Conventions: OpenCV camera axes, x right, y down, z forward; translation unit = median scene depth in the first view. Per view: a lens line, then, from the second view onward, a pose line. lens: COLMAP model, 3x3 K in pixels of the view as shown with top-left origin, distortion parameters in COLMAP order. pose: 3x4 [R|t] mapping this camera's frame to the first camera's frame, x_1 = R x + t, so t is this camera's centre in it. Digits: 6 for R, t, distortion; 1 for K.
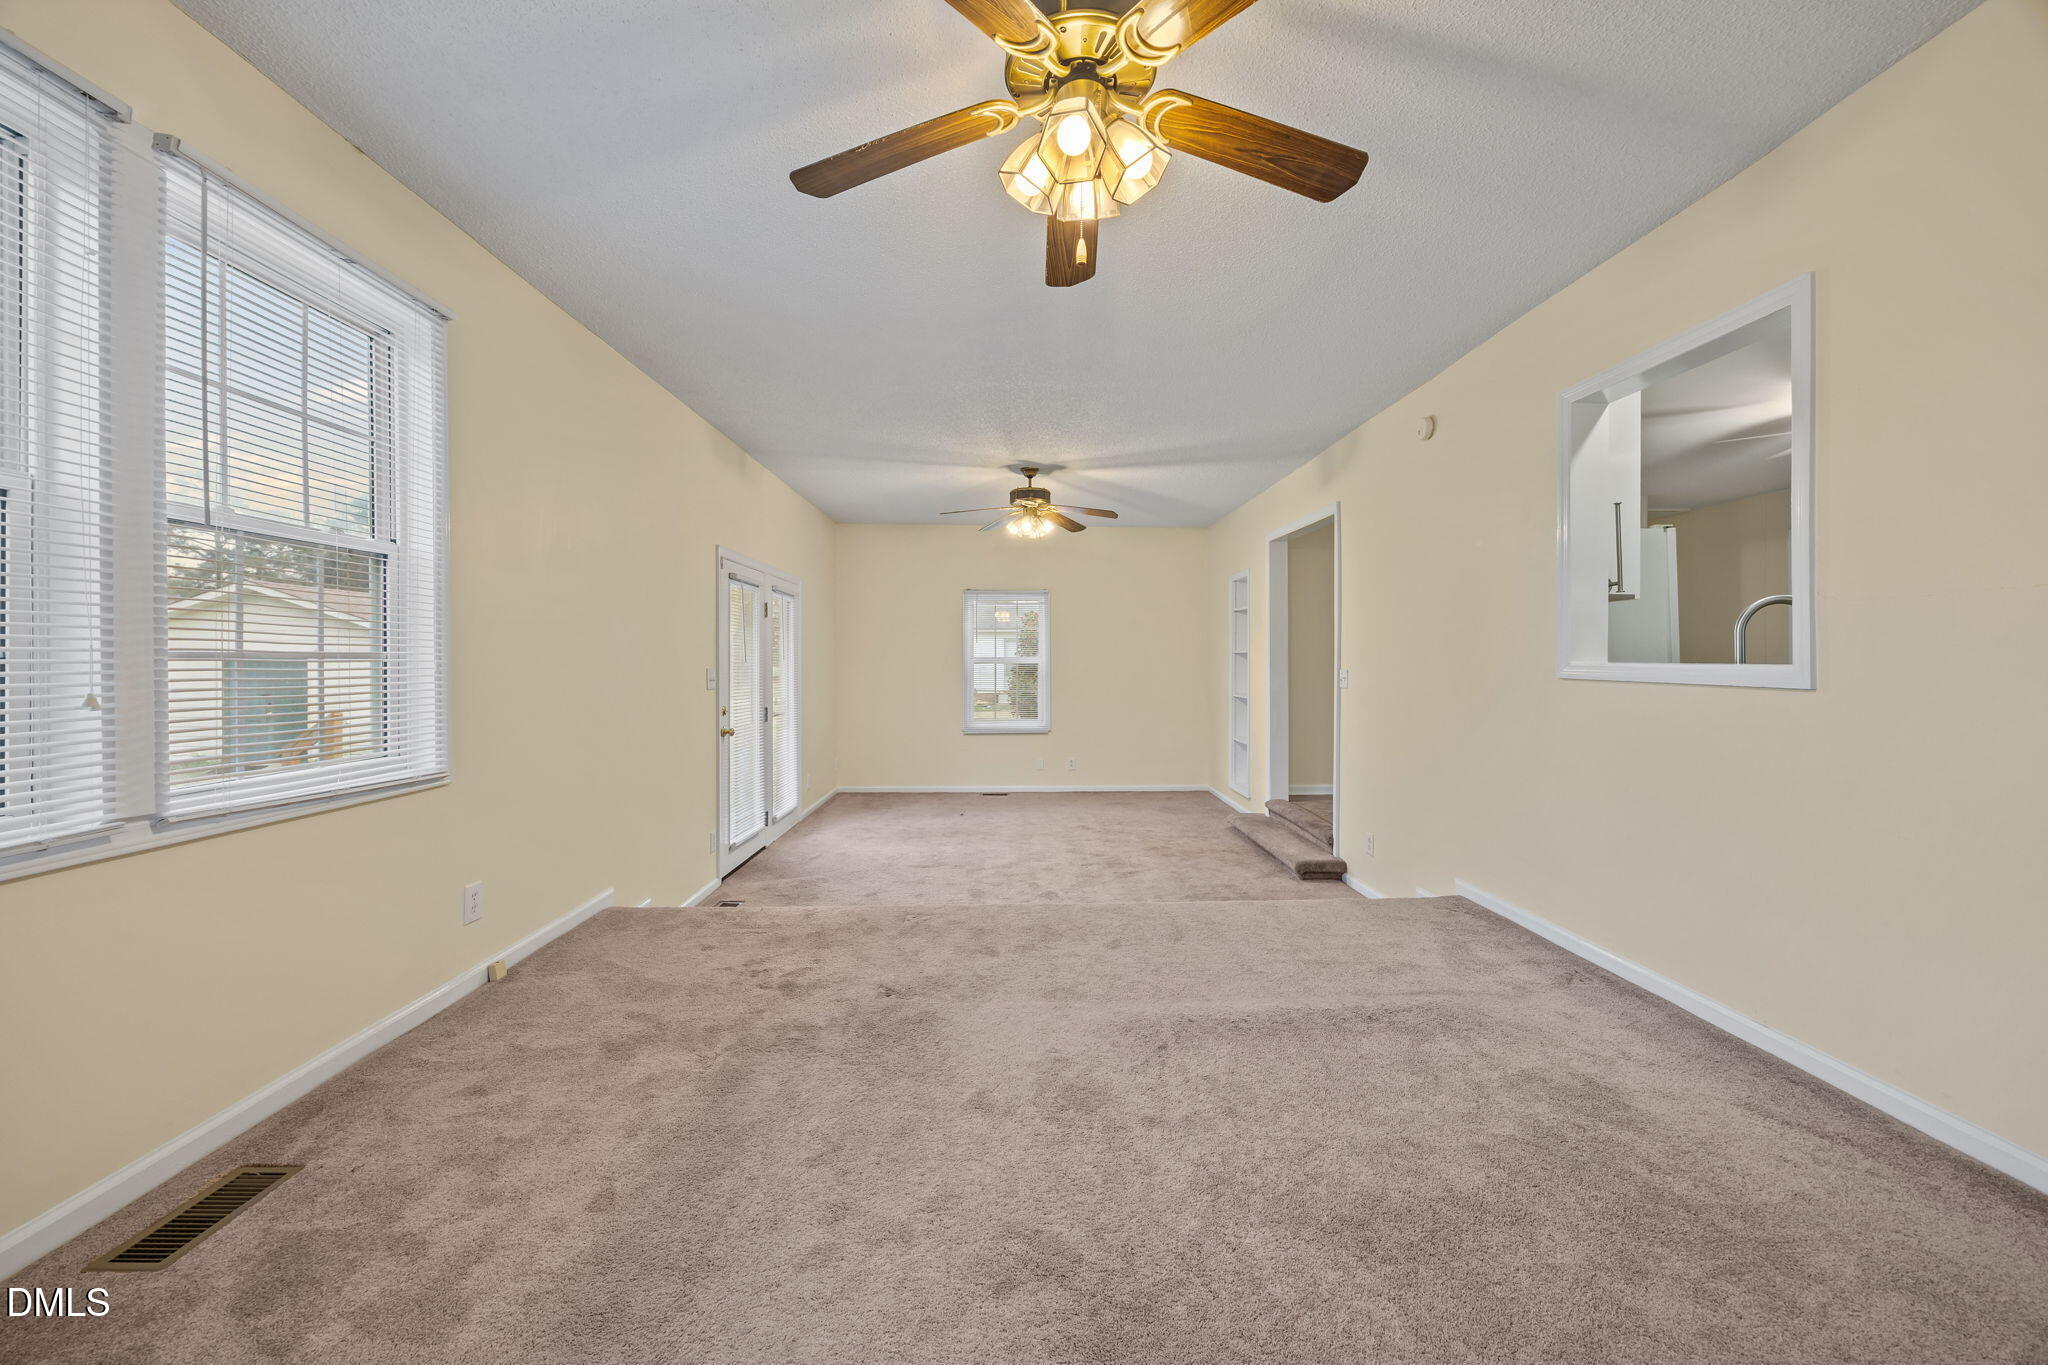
lens RADIAL K [[793.4, 0, 1036.7], [0, 793.4, 674.6], [0, 0, 1]] dist [-0.000115, -0.000080]
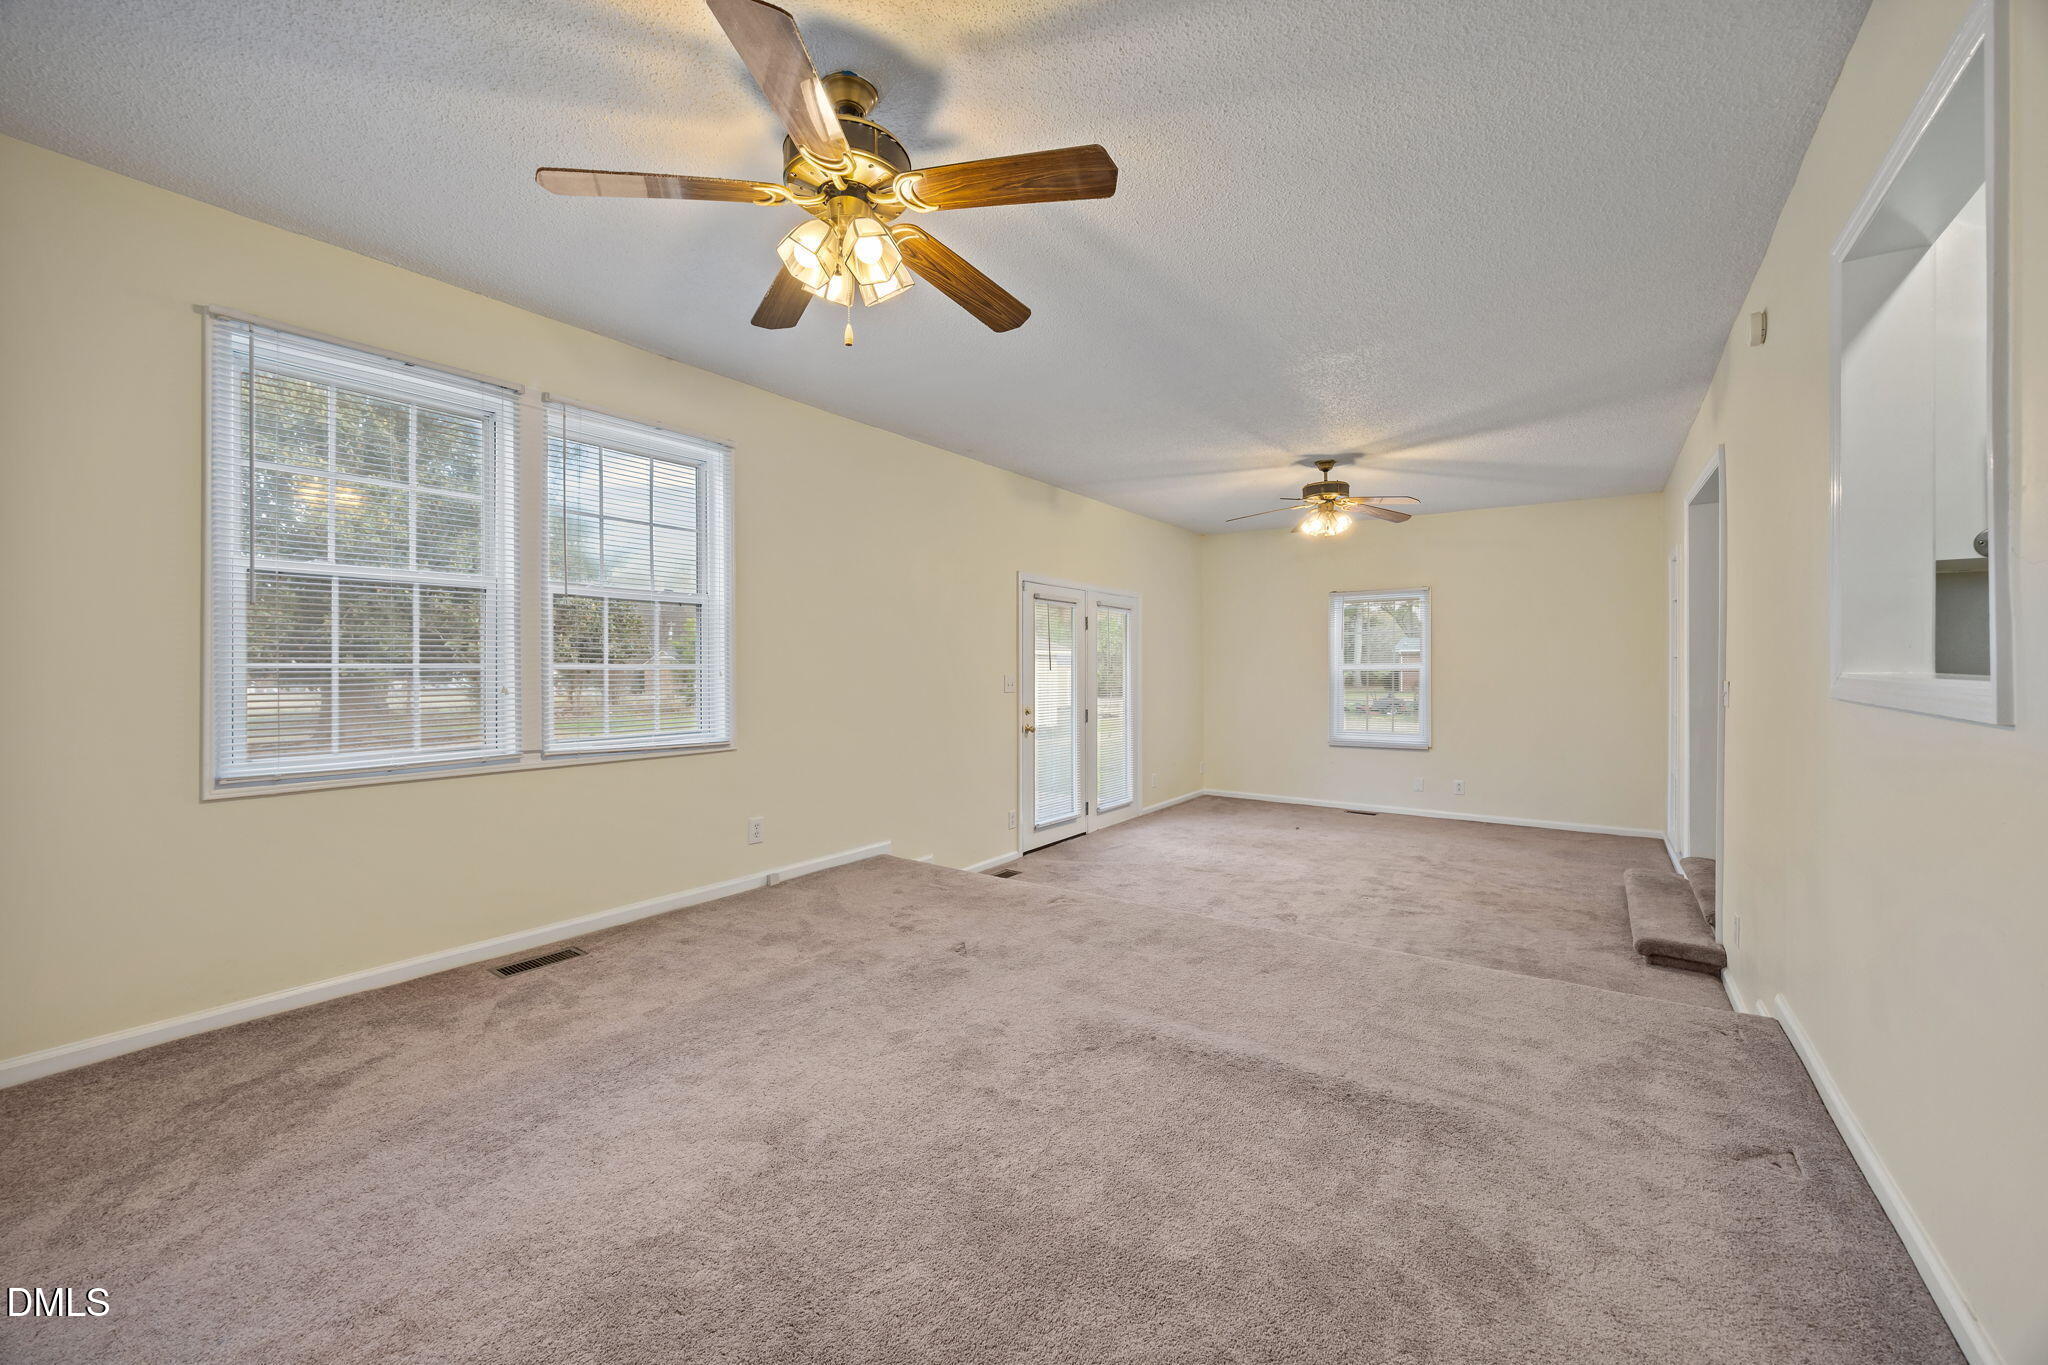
lens RADIAL K [[793.4, 0, 1034.9], [0, 793.4, 682.2], [0, 0, 1]] dist [-0.000115, -0.000080]
pose [[0.795979, 0.010597, -0.605232, 0.325241], [-0.009635, 0.999942, 0.004836, -0.002622], [0.605248, 0.001982, 0.796034, 0.064962]]
